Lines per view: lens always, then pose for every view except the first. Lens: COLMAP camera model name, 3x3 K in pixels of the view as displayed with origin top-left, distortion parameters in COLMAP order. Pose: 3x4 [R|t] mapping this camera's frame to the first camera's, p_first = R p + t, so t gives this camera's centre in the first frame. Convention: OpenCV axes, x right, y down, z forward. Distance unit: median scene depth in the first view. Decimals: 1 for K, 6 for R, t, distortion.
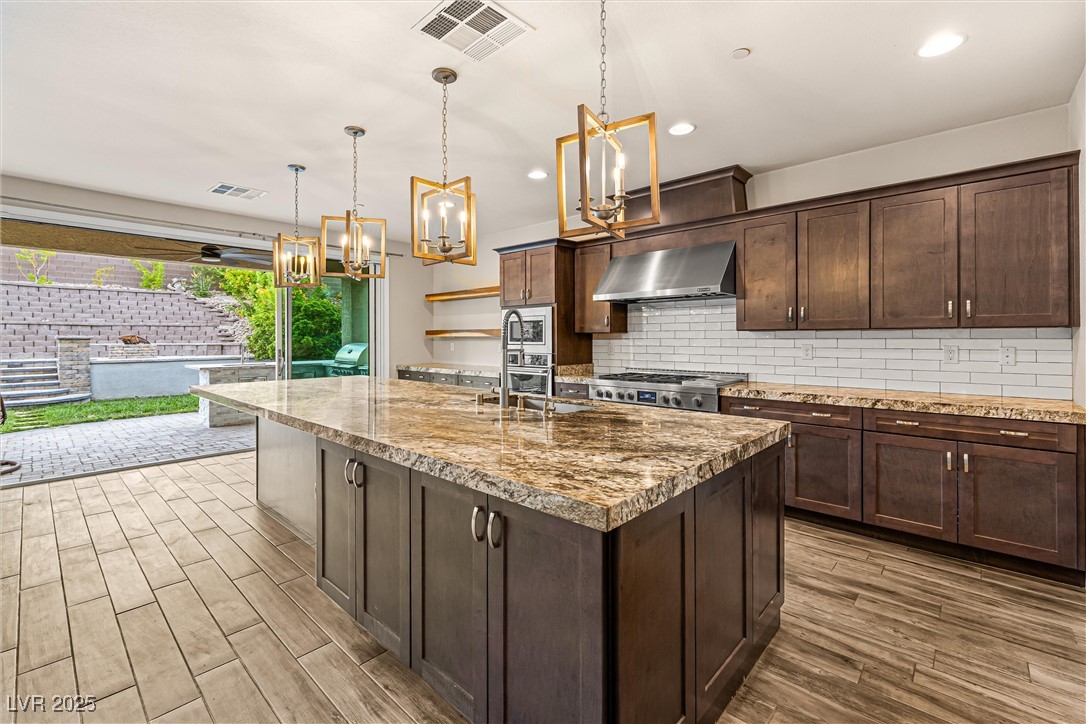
lens RADIAL K [[467.8, 0, 534.8], [0, 467.8, 336.6], [0, 0, 1]] dist [0.001292, 0.000591]
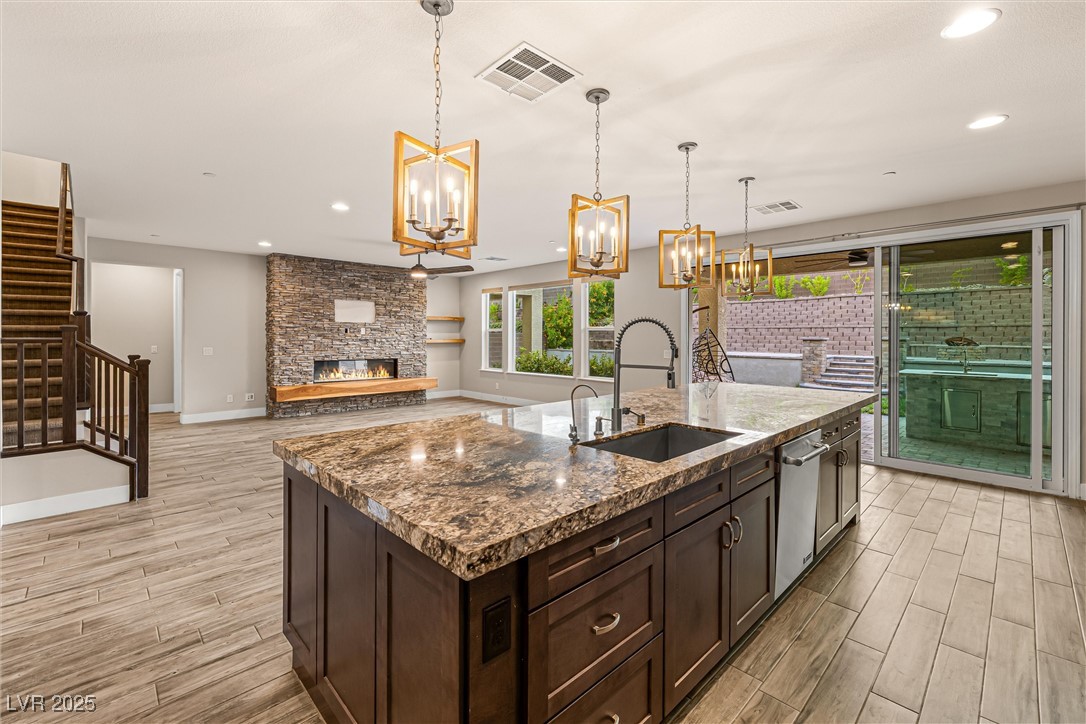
lens RADIAL K [[467.8, 0, 536.5], [0, 467.8, 334.8], [0, 0, 1]] dist [0.001292, 0.000591]
pose [[-0.049906, 0.002782, -0.998750, 0.503701], [-0.004671, 0.999985, 0.003019, -0.018787], [0.998743, 0.004816, -0.049892, 0.539261]]
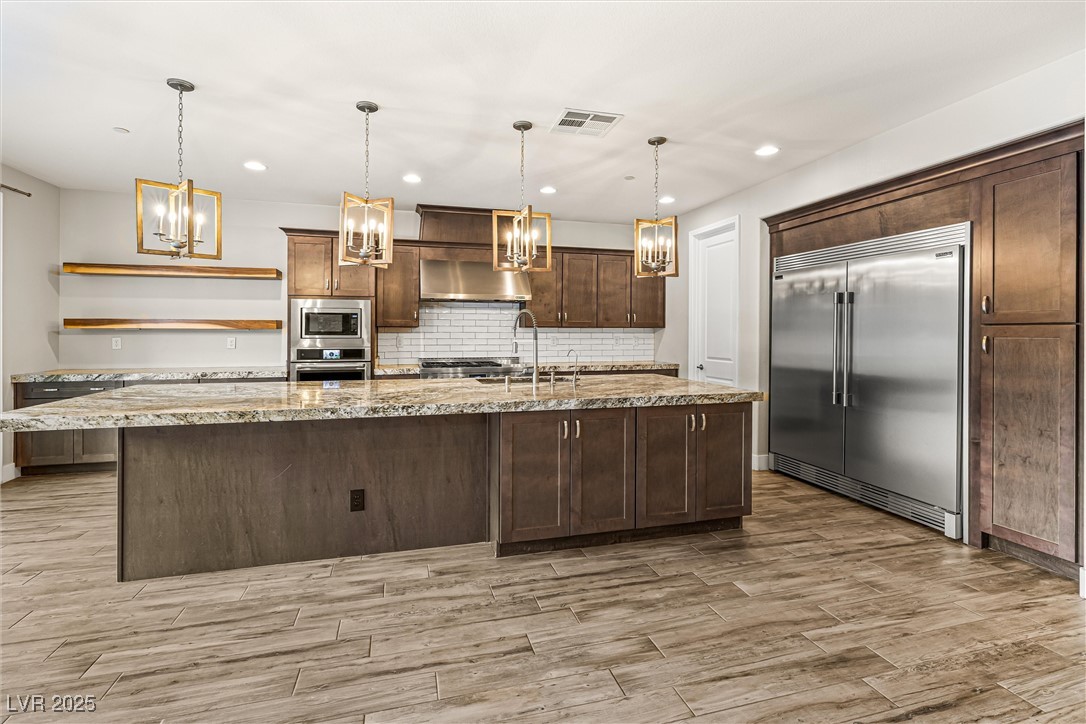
lens RADIAL K [[519.1, 0, 526.2], [0, 519.1, 334.1], [0, 0, 1]] dist [-0.000724, 0.000250]
pose [[0.524381, 0.000470, 0.851484, -0.812262], [-0.006141, 0.999976, 0.003230, 0.003076], [-0.851462, -0.006923, 0.524371, 0.143389]]
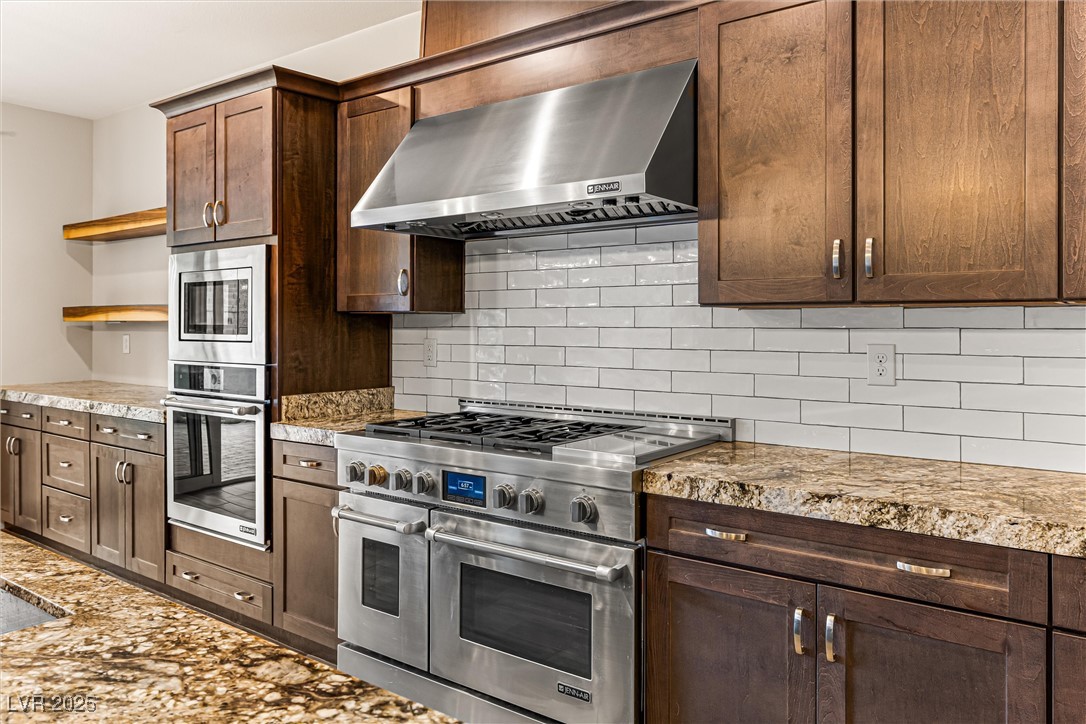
lens RADIAL K [[774.8, 0, 547.3], [0, 774.8, 321.7], [0, 0, 1]] dist [0.009096, -0.004537]
pose [[0.992959, 0.003526, 0.118404, 0.212730], [-0.003346, 0.999993, -0.001714, 0.000620], [-0.118409, 0.001305, 0.992964, 0.363922]]
